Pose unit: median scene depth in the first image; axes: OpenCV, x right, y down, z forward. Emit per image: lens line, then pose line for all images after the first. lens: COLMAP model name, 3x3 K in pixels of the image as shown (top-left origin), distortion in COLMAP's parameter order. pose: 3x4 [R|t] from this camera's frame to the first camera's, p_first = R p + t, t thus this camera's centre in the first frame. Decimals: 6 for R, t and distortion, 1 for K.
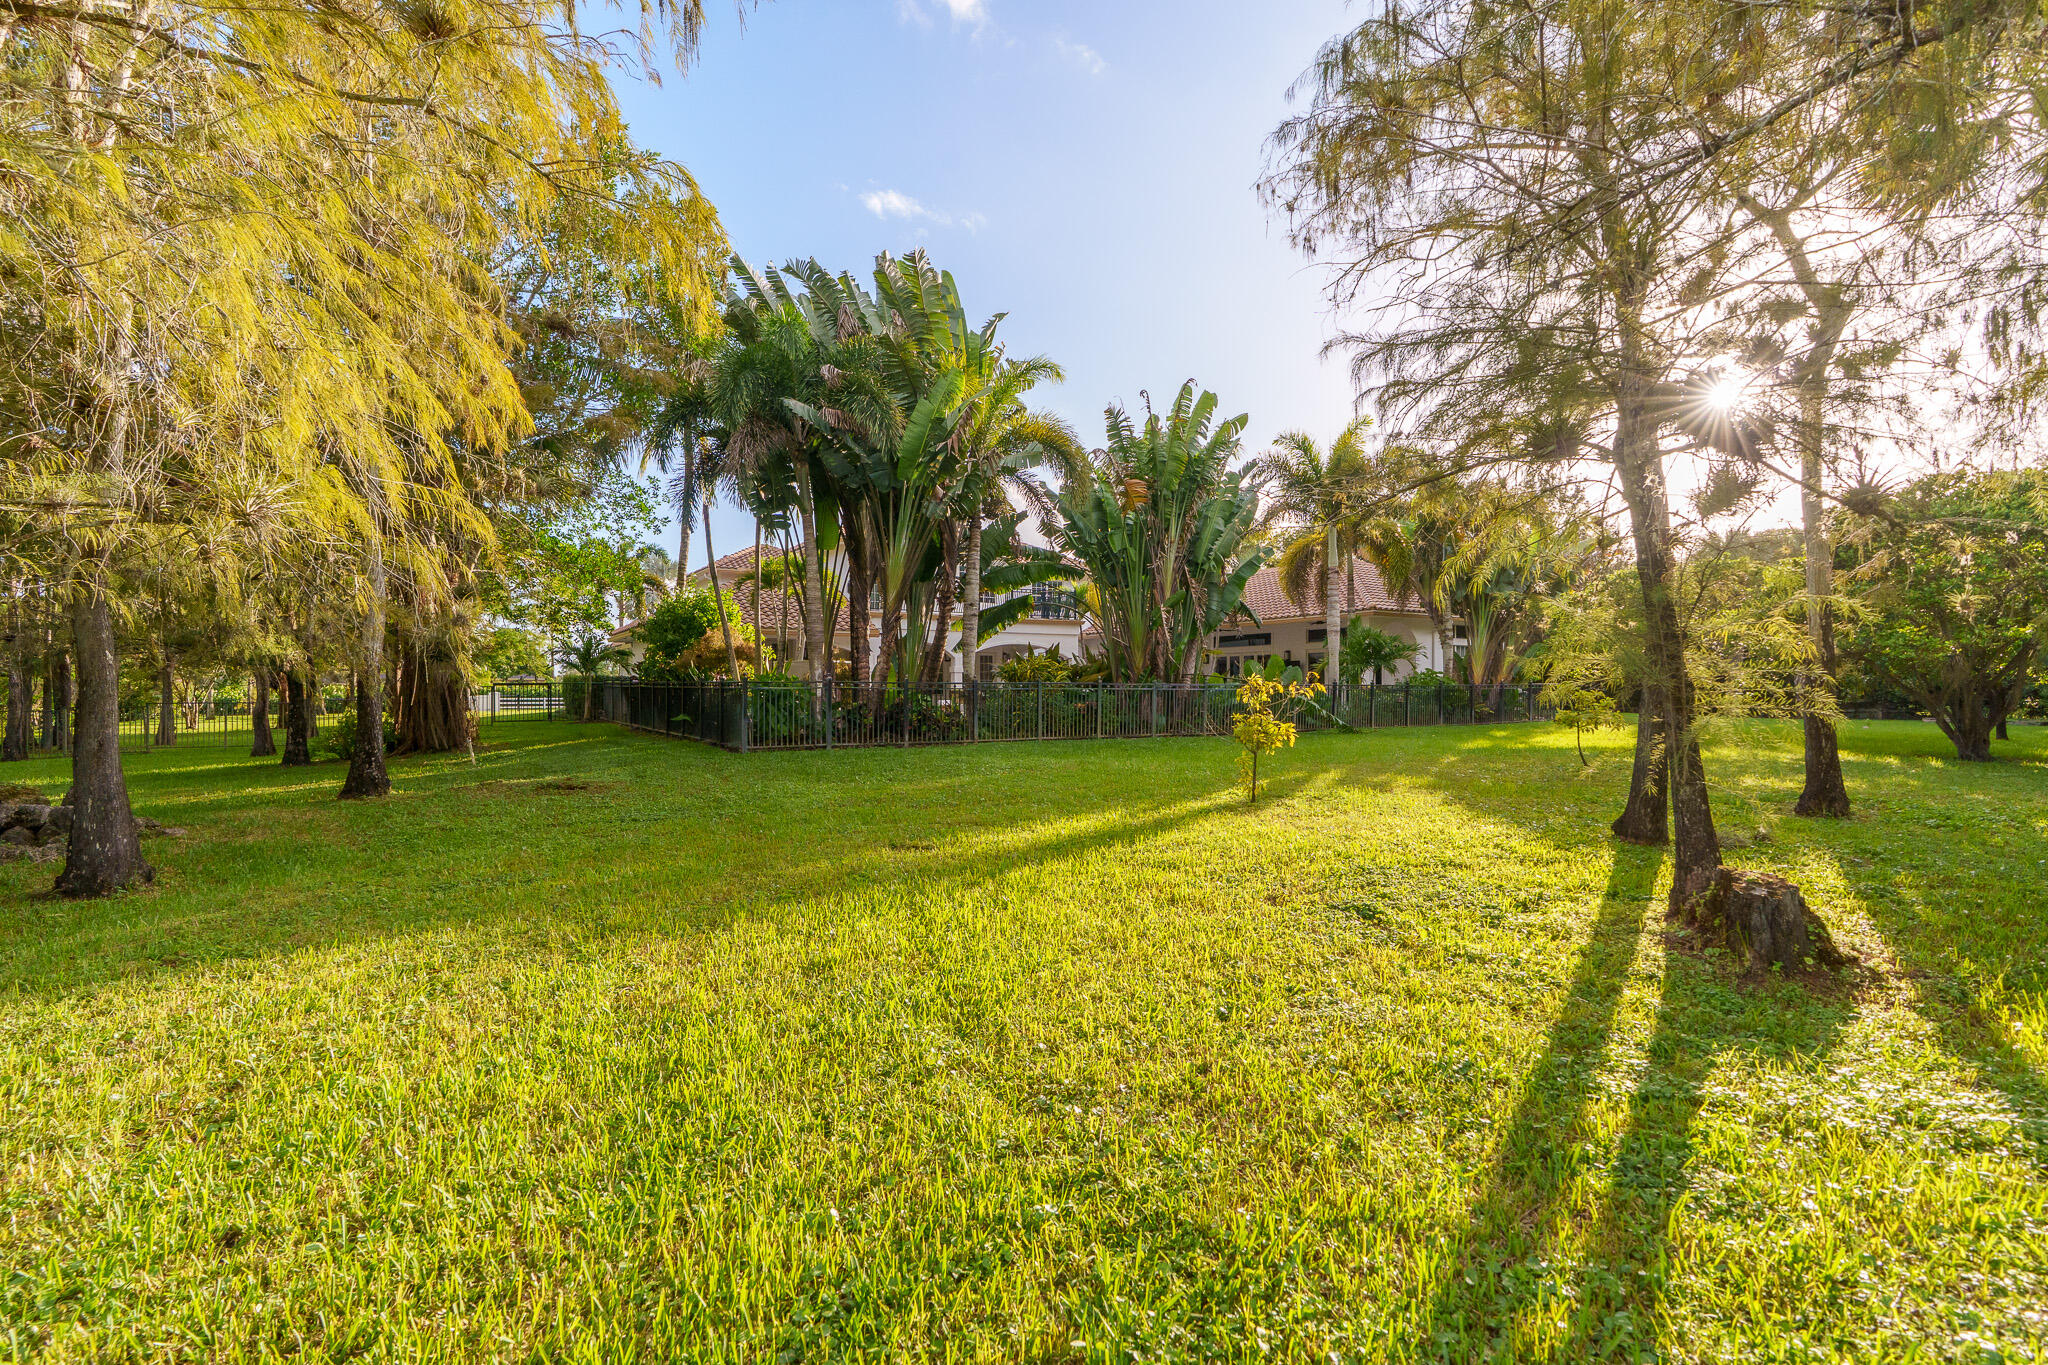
lens RADIAL K [[939.2, 0, 1028.5], [0, 939.2, 665.5], [0, 0, 1]] dist [-0.002204, -0.000134]
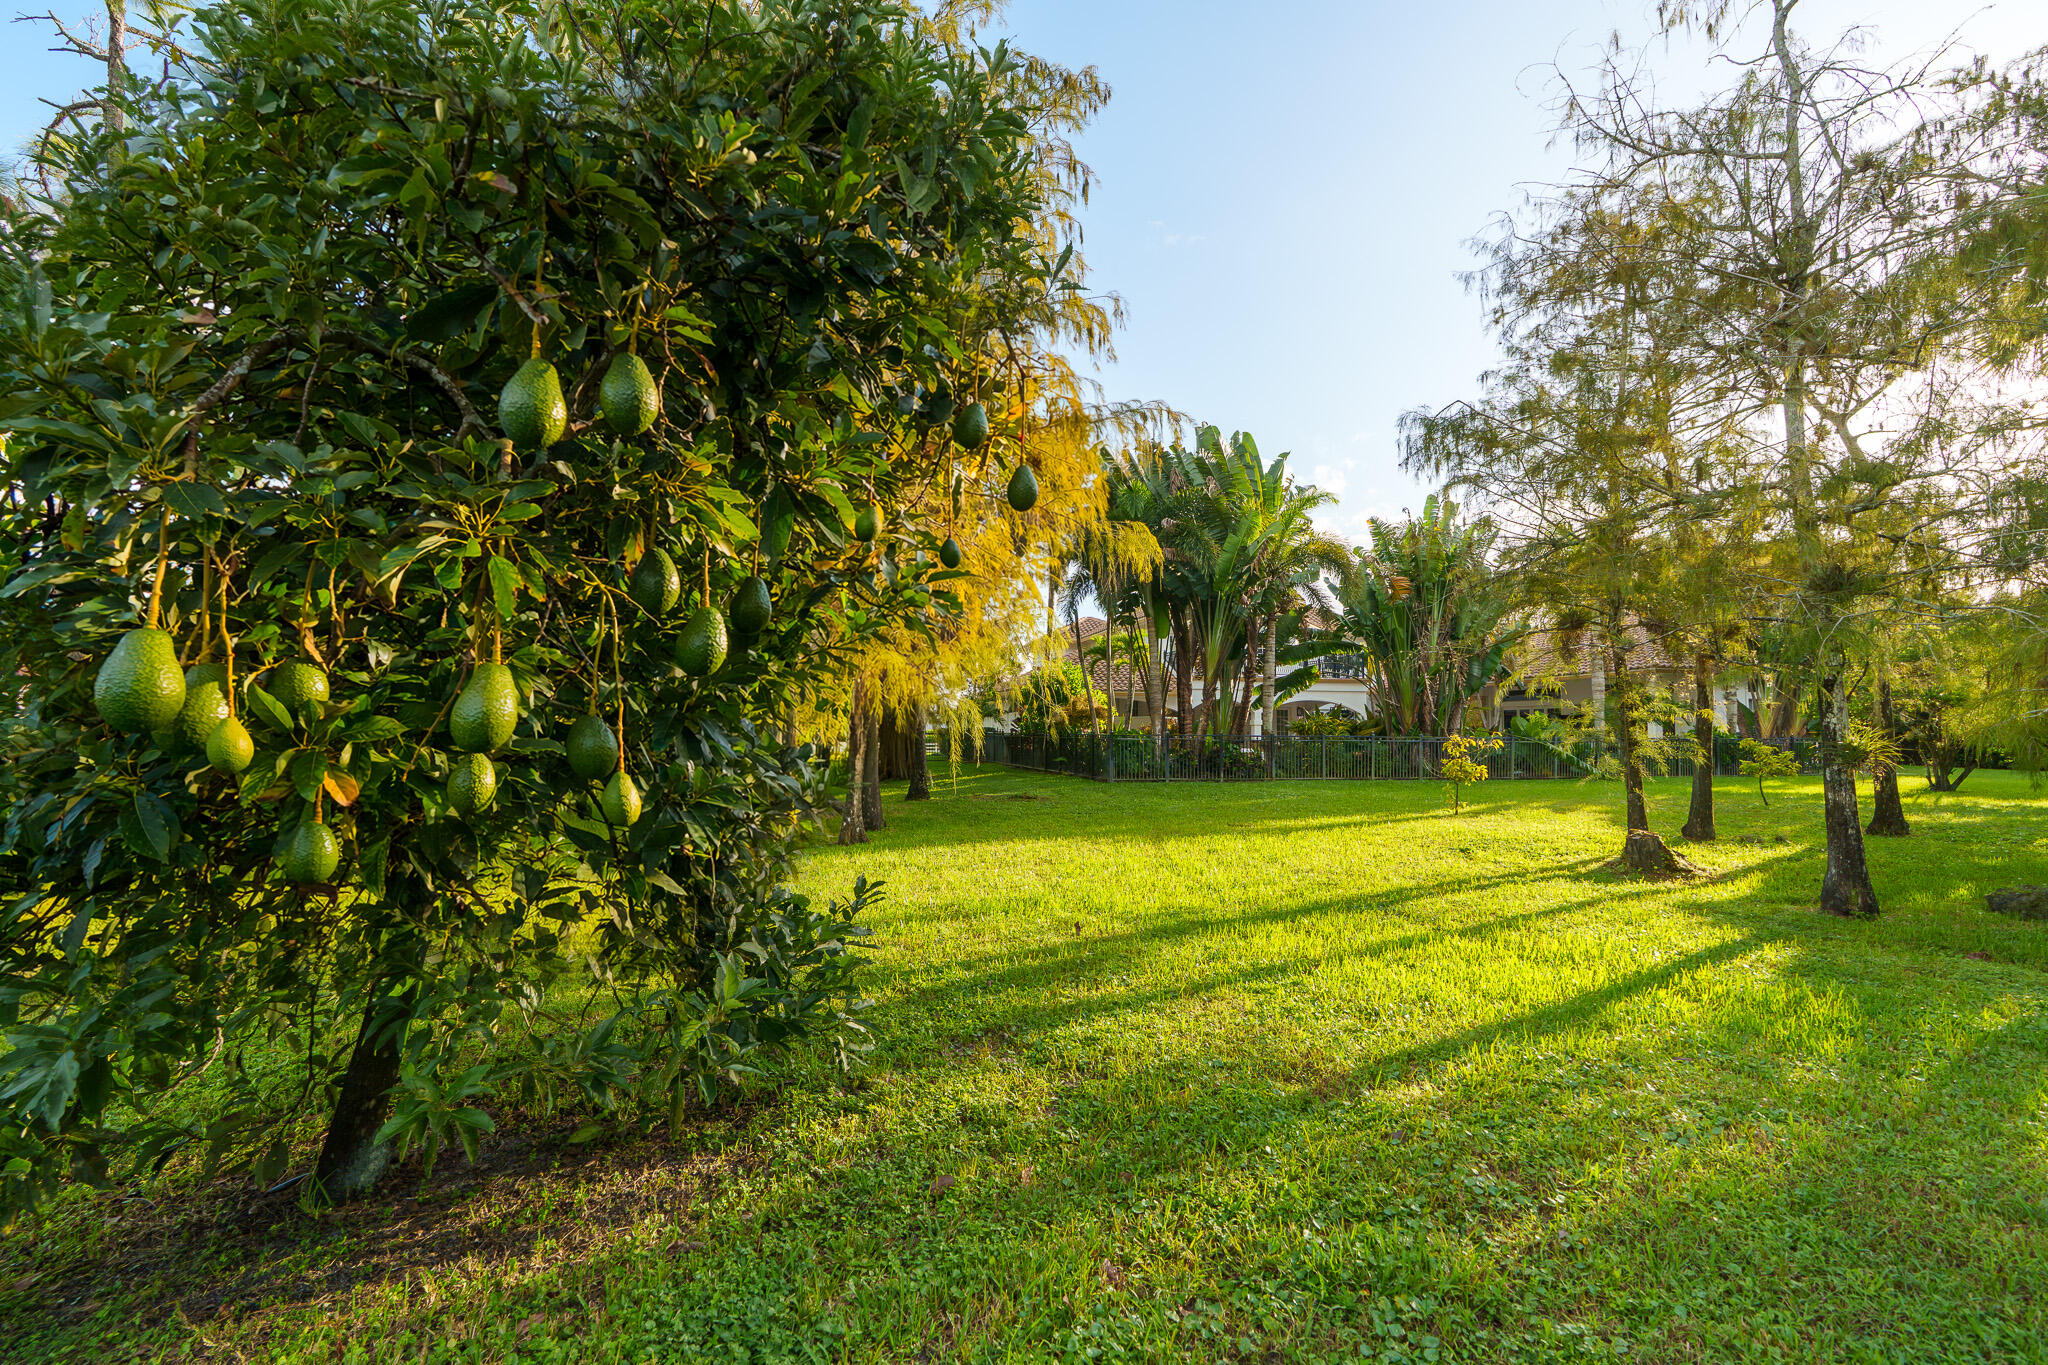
lens RADIAL K [[925.7, 0, 1021.8], [0, 925.7, 678.7], [0, 0, 1]] dist [-0.007168, 0.003574]
pose [[0.948445, -0.013160, -0.316669, 0.022583], [0.001349, 0.999296, -0.037487, -0.013253], [0.316939, 0.035127, 0.947795, -0.353619]]
